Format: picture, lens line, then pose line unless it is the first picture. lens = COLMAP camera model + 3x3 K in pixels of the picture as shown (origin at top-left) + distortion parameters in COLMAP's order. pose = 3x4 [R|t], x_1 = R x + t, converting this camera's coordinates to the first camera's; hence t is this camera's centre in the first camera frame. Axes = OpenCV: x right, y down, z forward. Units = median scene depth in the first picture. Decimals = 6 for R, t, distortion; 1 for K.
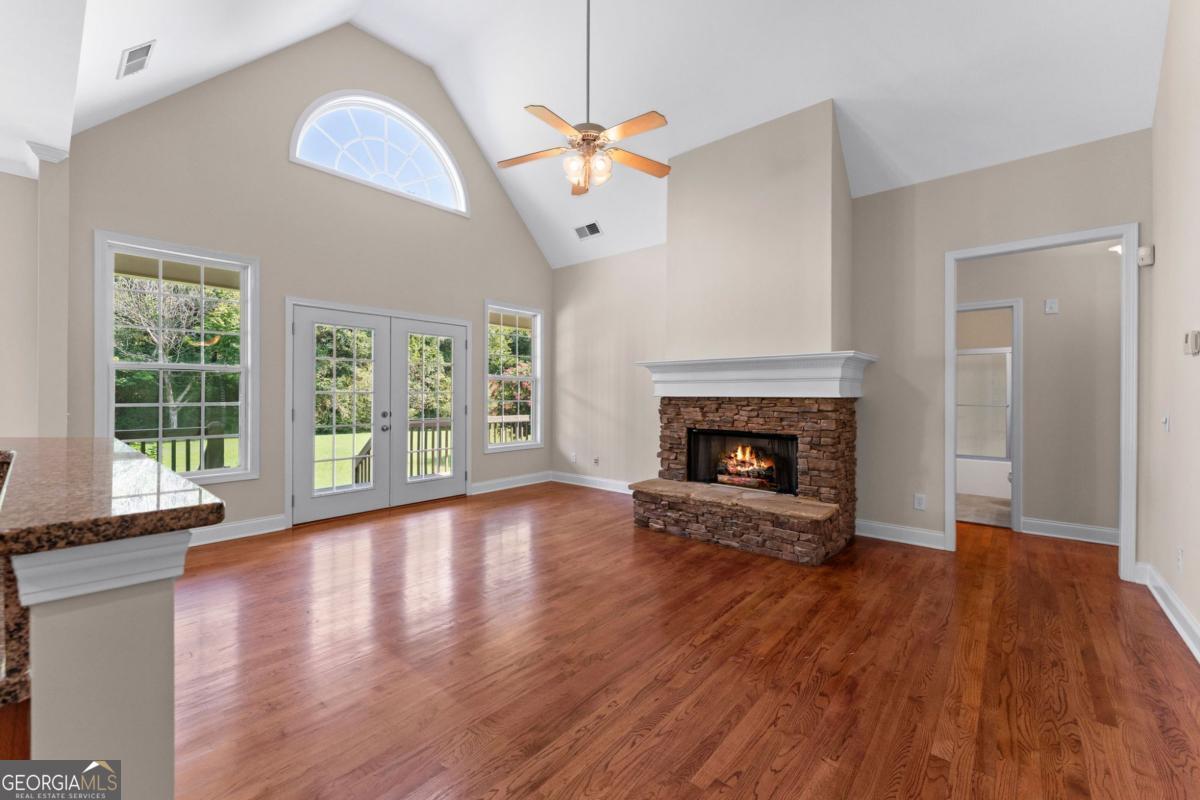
lens RADIAL K [[485.6, 0, 600.0], [0, 485.6, 395.7], [0, 0, 1]] dist [0.002781, -0.000087]
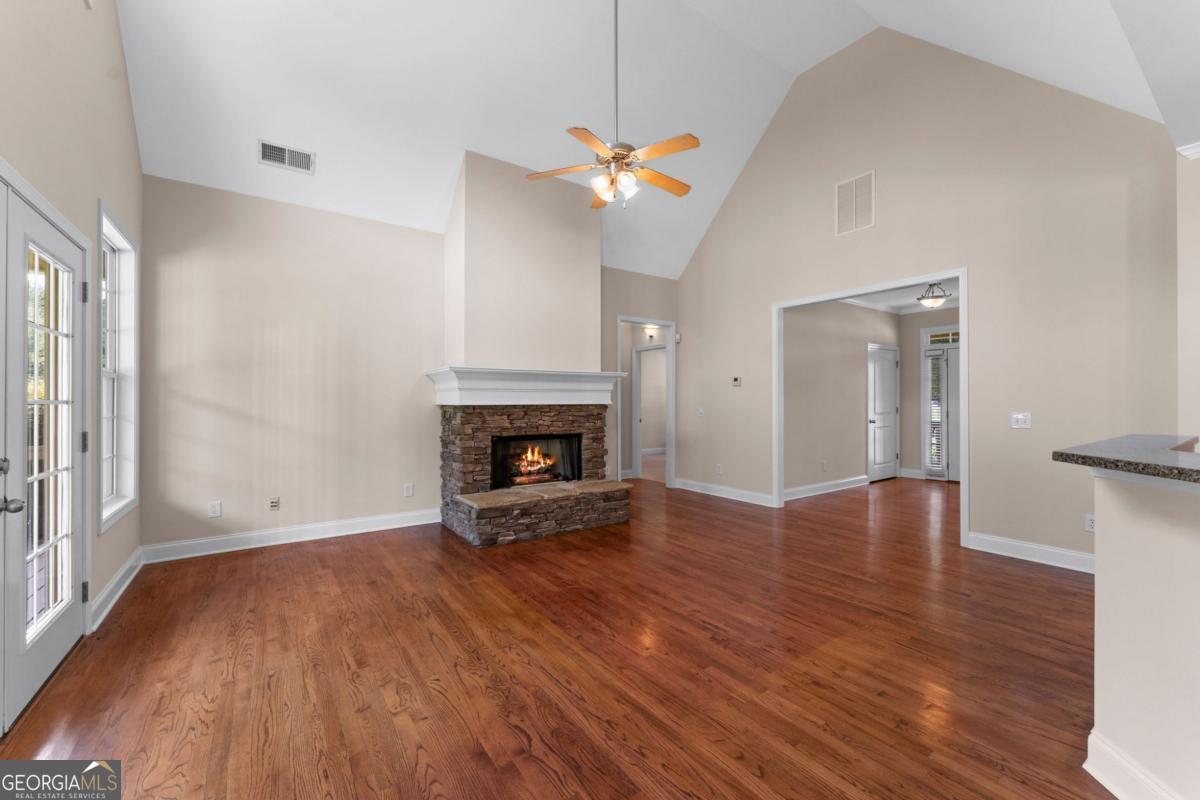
lens RADIAL K [[485.6, 0, 595.9], [0, 485.6, 398.9], [0, 0, 1]] dist [0.002781, -0.000087]
pose [[0.244478, 0.002709, 0.969651, -0.781145], [0.005147, 0.999978, -0.004092, -0.005146], [-0.969641, 0.005991, 0.244459, 0.591454]]
